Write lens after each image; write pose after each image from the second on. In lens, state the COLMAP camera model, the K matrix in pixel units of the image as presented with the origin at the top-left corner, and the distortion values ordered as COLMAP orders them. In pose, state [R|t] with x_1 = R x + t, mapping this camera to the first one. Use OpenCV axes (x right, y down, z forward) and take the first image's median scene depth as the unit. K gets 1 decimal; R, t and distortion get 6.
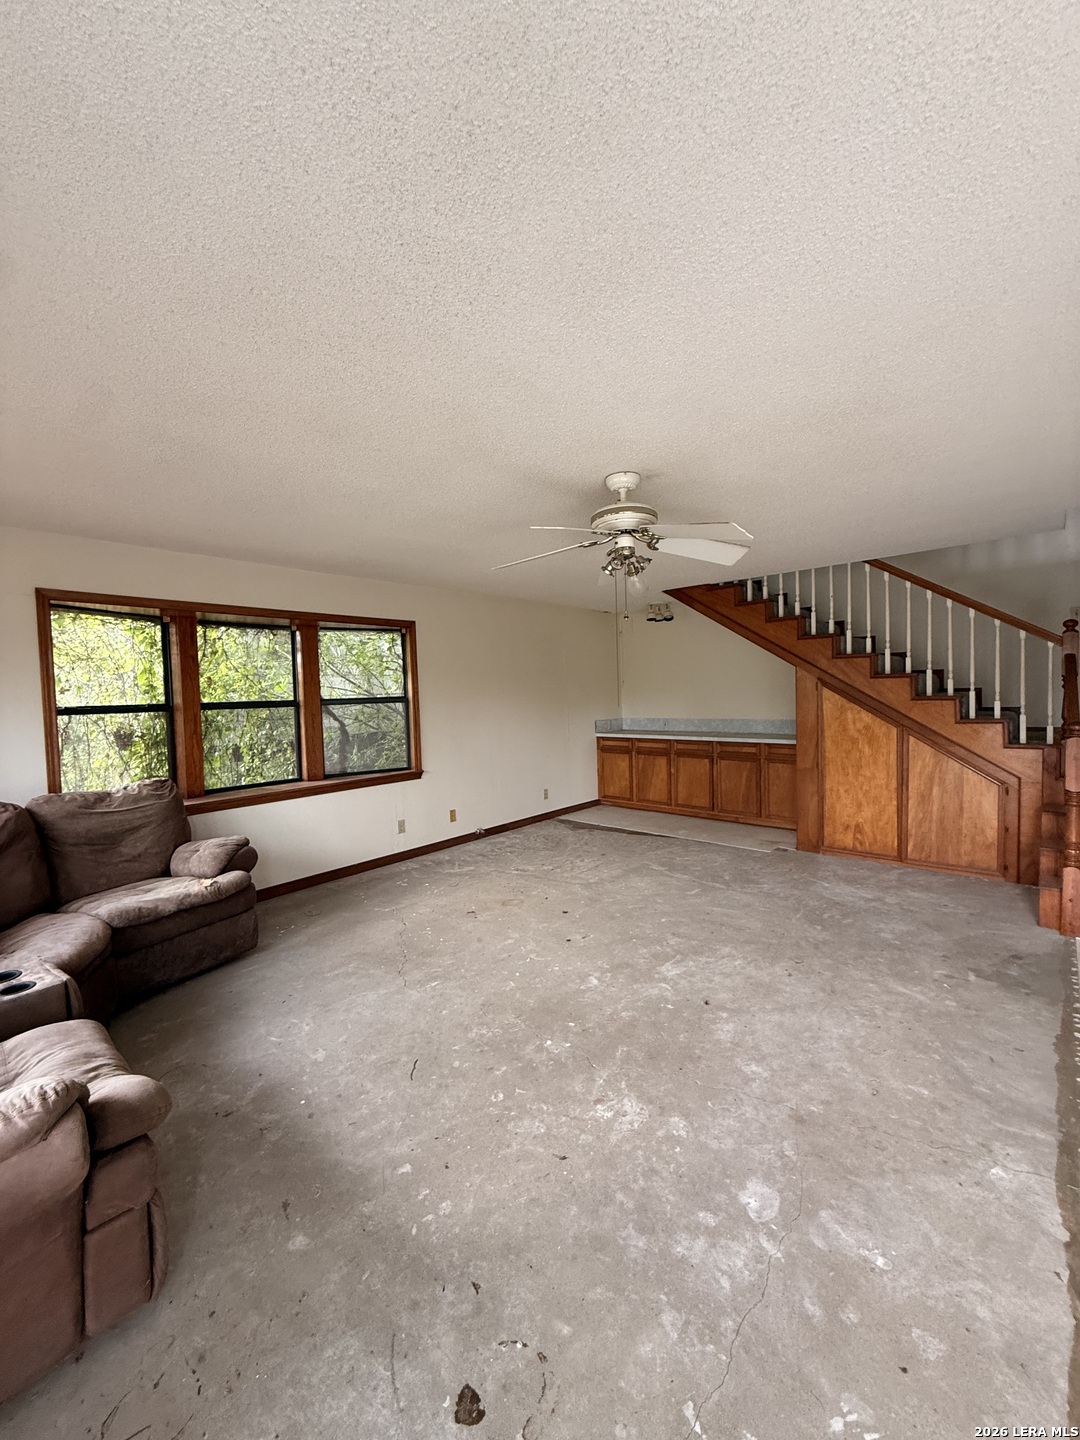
lens RADIAL K [[574.8, 0, 540.1], [0, 574.8, 715.9], [0, 0, 1]] dist [-0.000092, 0.000410]
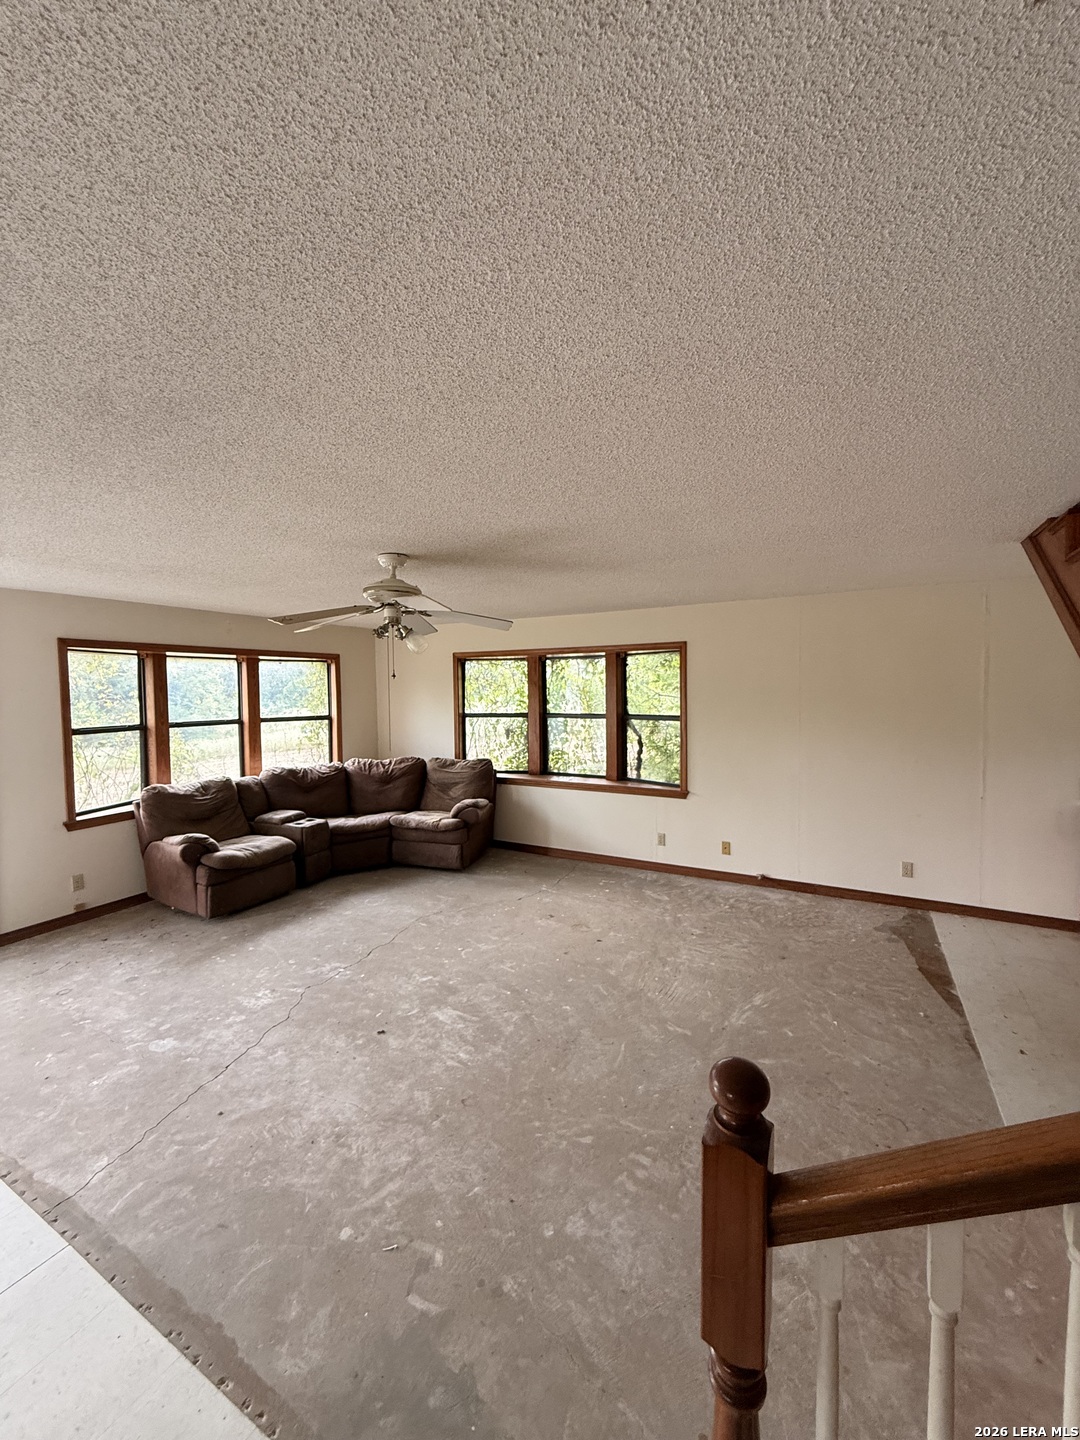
lens RADIAL K [[574.8, 0, 540.1], [0, 574.8, 715.9], [0, 0, 1]] dist [-0.000092, 0.000410]
pose [[0.224694, 0.073200, -0.971676, 0.935963], [-0.035539, 0.997127, 0.066899, -0.125394], [0.973781, 0.019501, 0.226650, 0.705652]]
